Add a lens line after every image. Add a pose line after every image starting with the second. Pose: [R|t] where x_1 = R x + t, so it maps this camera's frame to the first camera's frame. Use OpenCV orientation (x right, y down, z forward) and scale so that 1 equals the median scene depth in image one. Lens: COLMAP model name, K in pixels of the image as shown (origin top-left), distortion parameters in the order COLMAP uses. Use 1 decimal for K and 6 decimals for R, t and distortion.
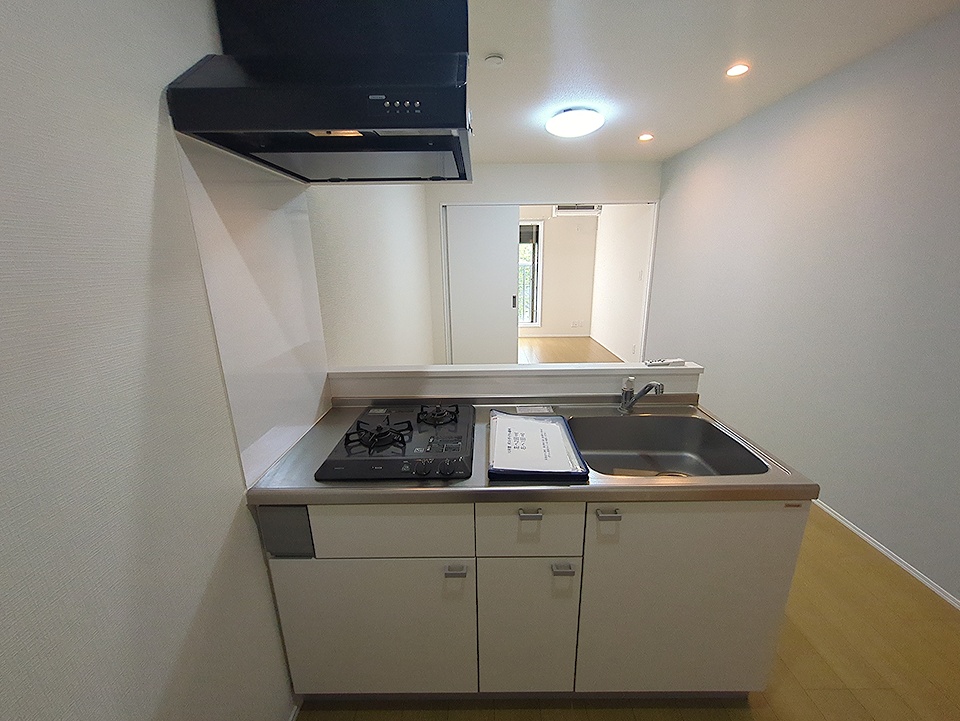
lens RADIAL K [[379.7, 0, 482.4], [0, 379.7, 364.3], [0, 0, 1]] dist [0.000241, 0.000382]
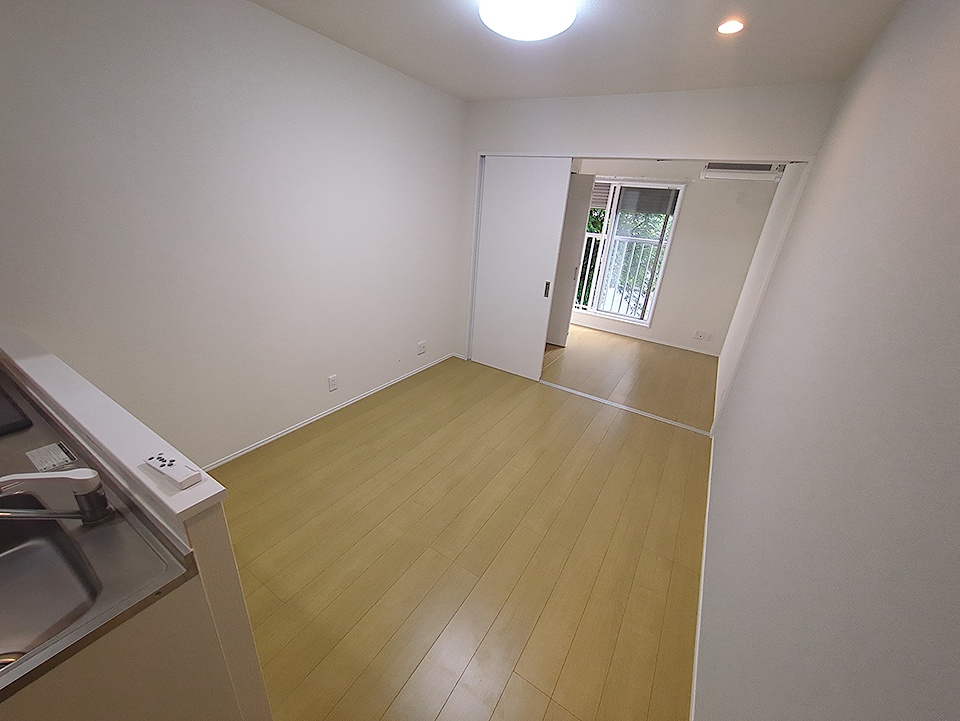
lens RADIAL K [[382.0, 0, 480.0], [0, 382.0, 360.5], [0, 0, 1]] dist [-0.003084, 0.000171]
pose [[0.851944, 0.269551, -0.448925, 0.353700], [-0.227941, 0.962743, 0.145492, -0.109824], [0.471417, -0.021623, 0.881645, 0.261718]]
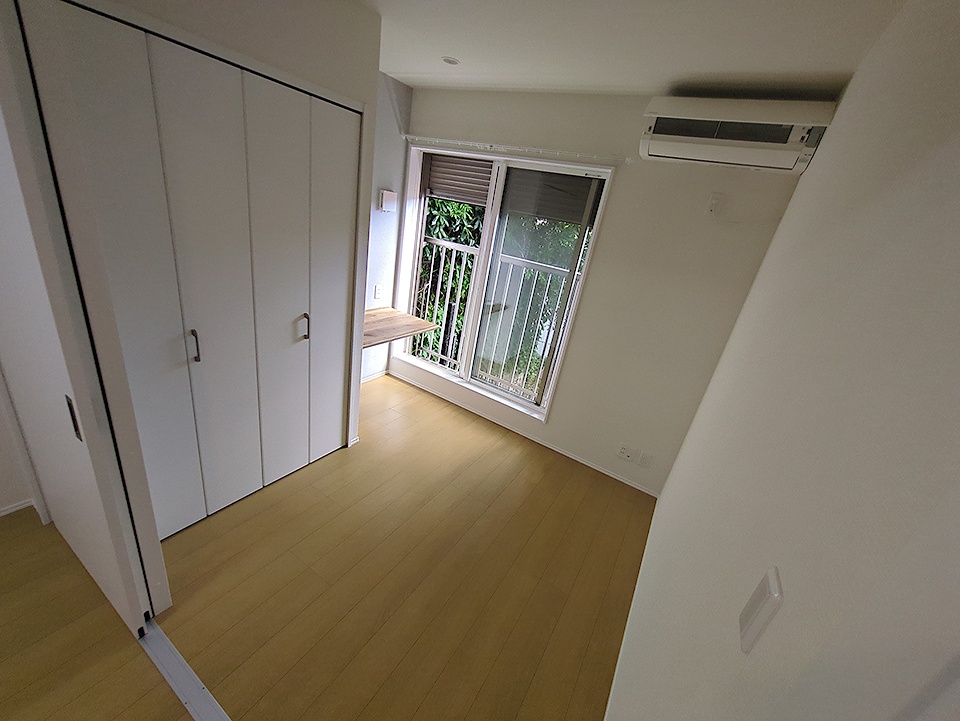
lens RADIAL K [[379.7, 0, 482.4], [0, 379.7, 364.3], [0, 0, 1]] dist [0.000241, 0.000382]
pose [[0.833679, 0.343801, -0.432180, 0.401523], [-0.318066, 0.938670, 0.133164, -0.309495], [0.451456, 0.026445, 0.891901, 0.921275]]
